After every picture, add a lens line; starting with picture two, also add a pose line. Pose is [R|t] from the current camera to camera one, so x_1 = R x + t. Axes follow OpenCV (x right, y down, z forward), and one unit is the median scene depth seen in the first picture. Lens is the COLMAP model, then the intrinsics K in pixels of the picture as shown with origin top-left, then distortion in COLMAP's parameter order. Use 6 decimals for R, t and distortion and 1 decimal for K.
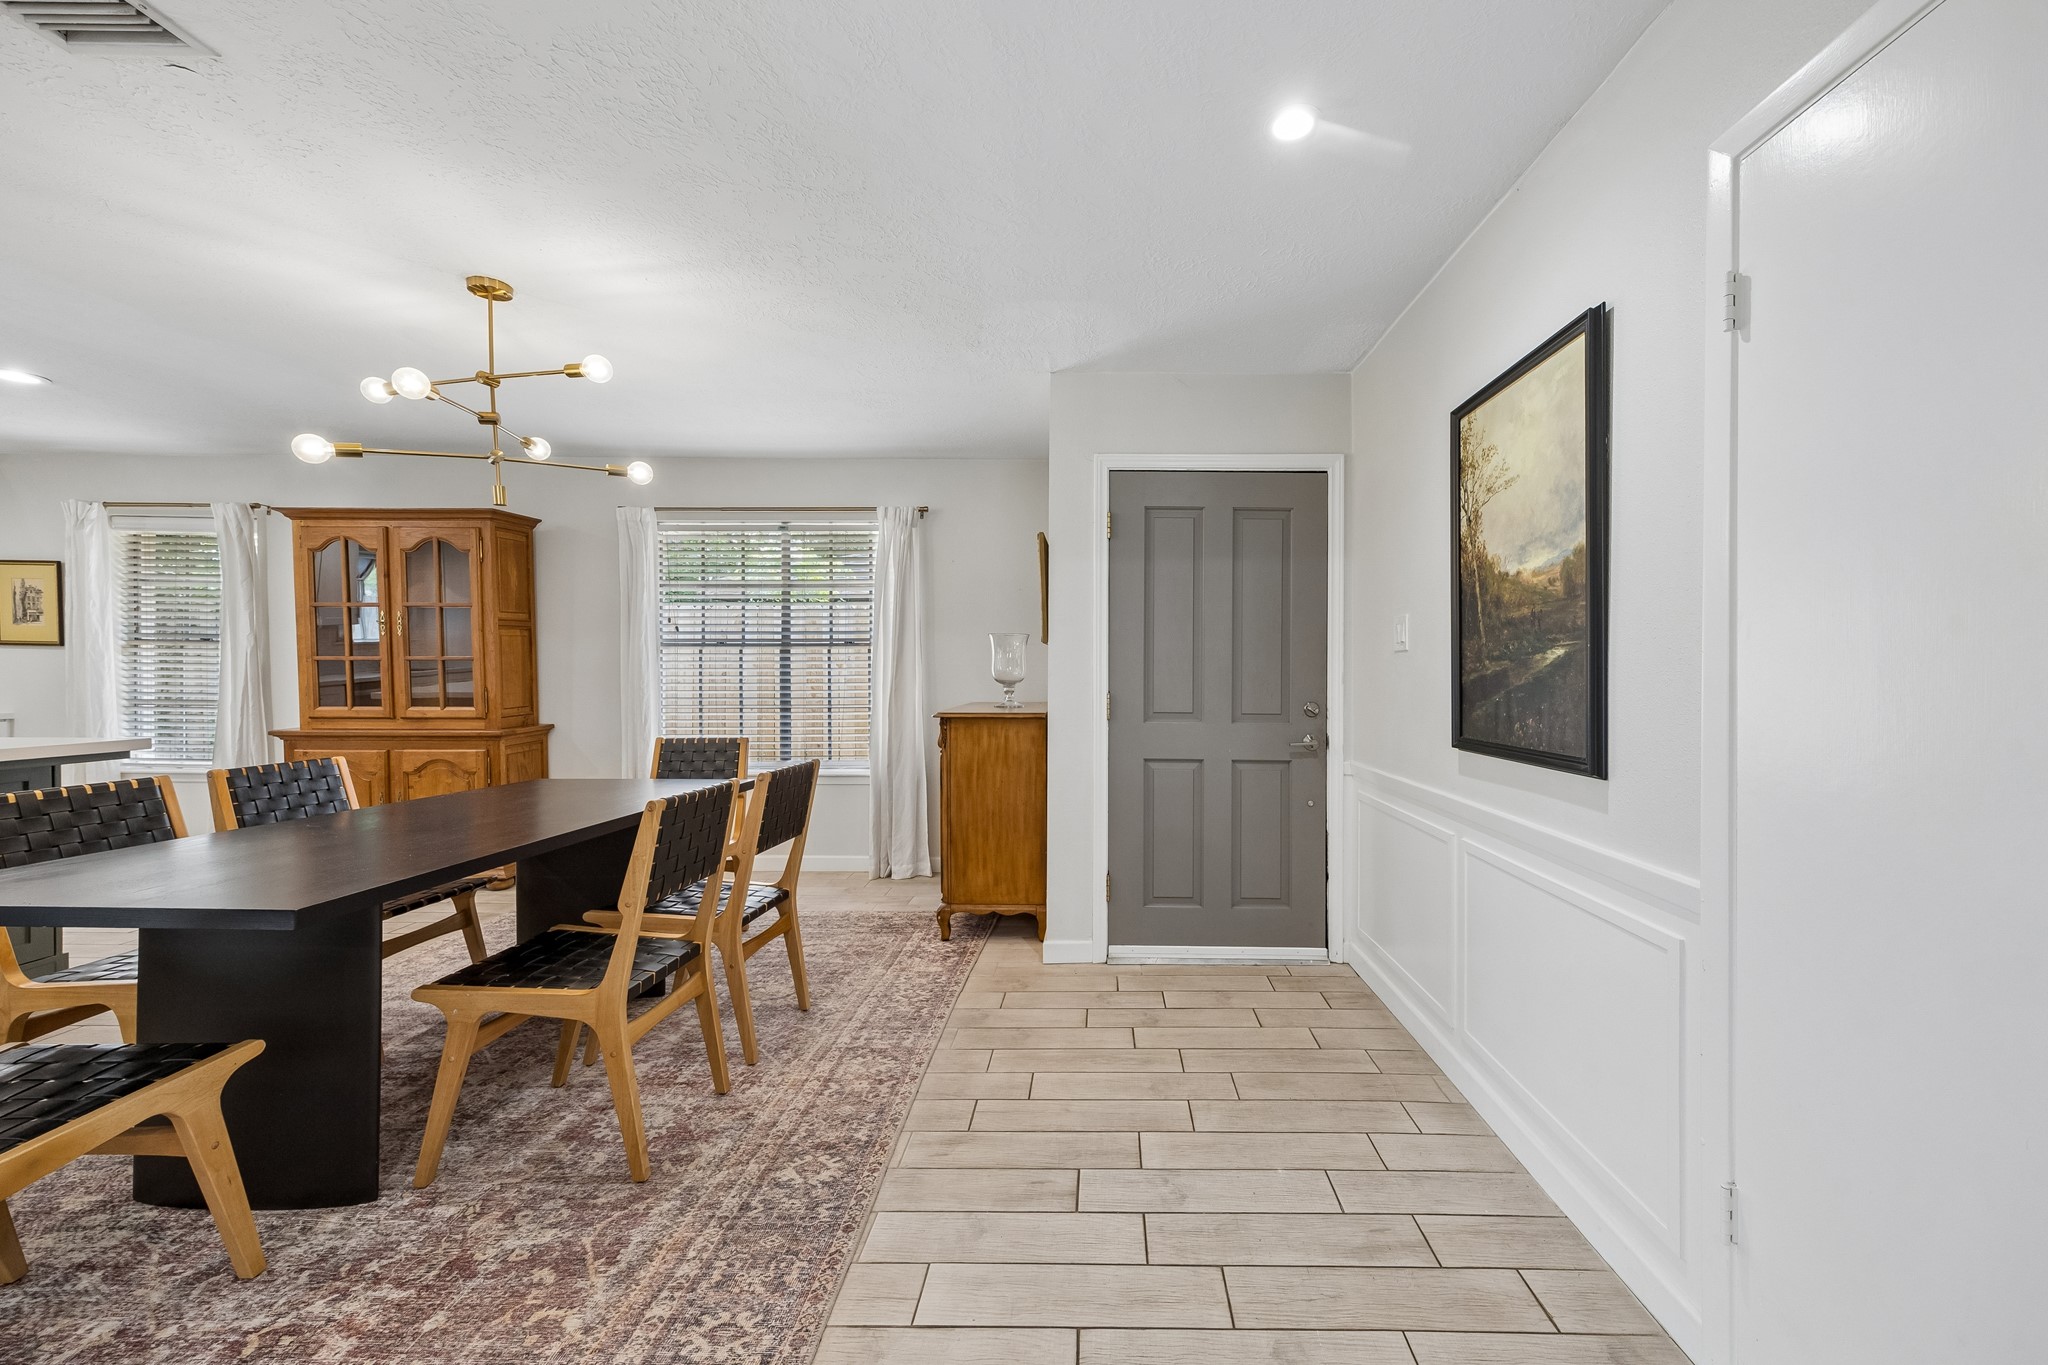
lens RADIAL K [[791.3, 0, 1081.7], [0, 791.3, 684.0], [0, 0, 1]] dist [0.002787, 0.000998]
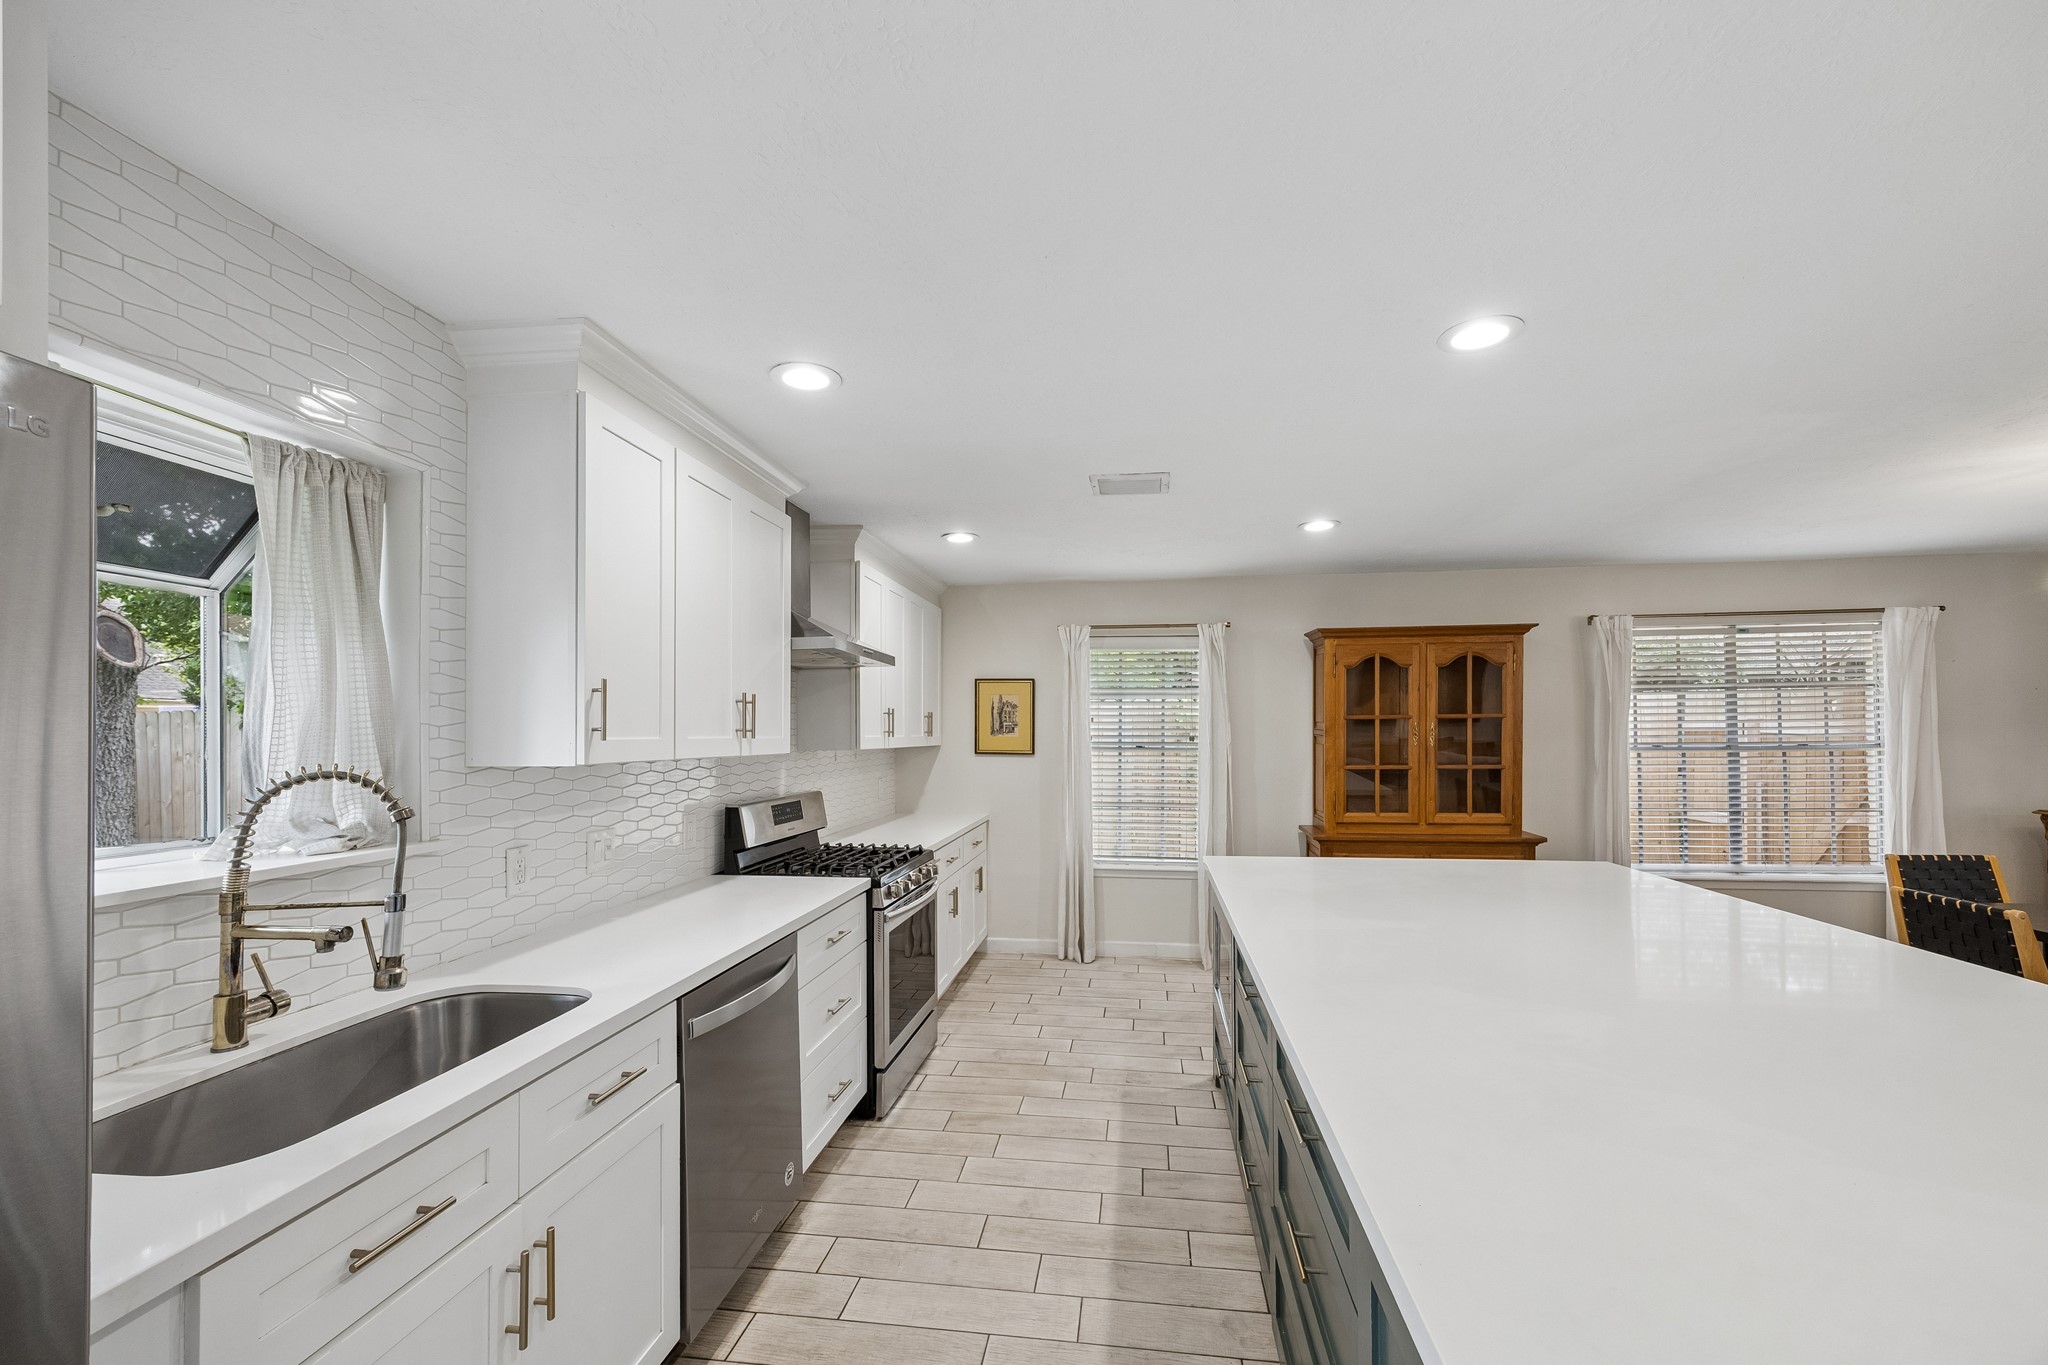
lens RADIAL K [[791.3, 0, 1017.9], [0, 791.3, 728.4], [0, 0, 1]] dist [0.002787, 0.000998]
pose [[0.991449, -0.010740, -0.130050, -1.304495], [0.007080, 0.999567, -0.028576, -0.059225], [0.130301, 0.027411, 0.991096, -0.121751]]
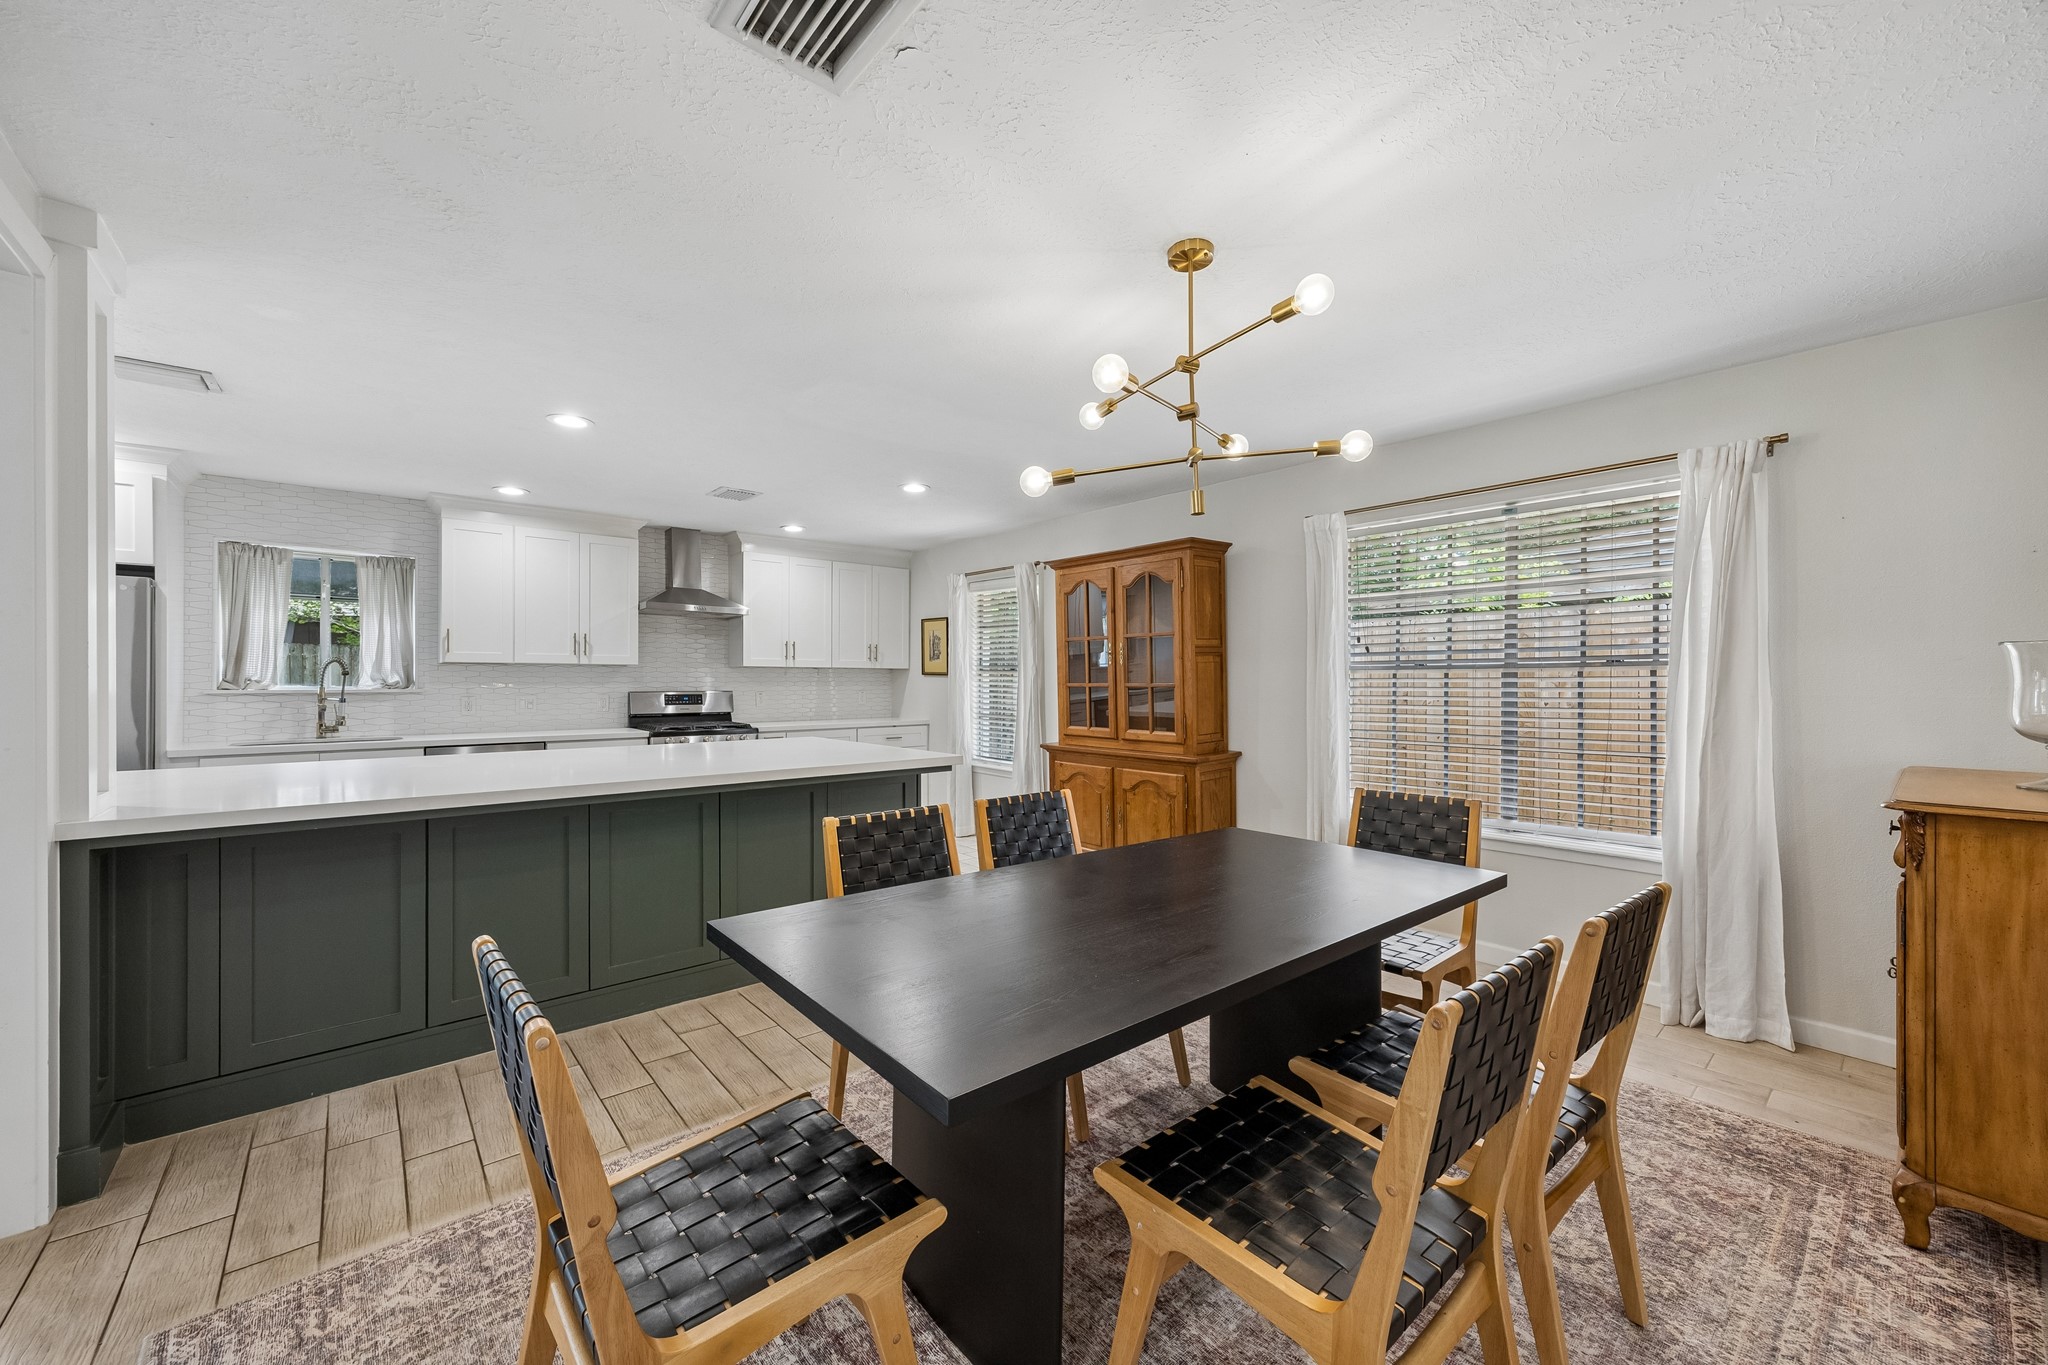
lens RADIAL K [[791.3, 0, 1008.6], [0, 791.3, 676.3], [0, 0, 1]] dist [0.002787, 0.000998]
pose [[0.648055, -0.007236, -0.761559, -0.125469], [-0.012745, 0.999712, -0.020344, -0.020548], [0.761487, 0.022890, 0.647776, 0.171094]]
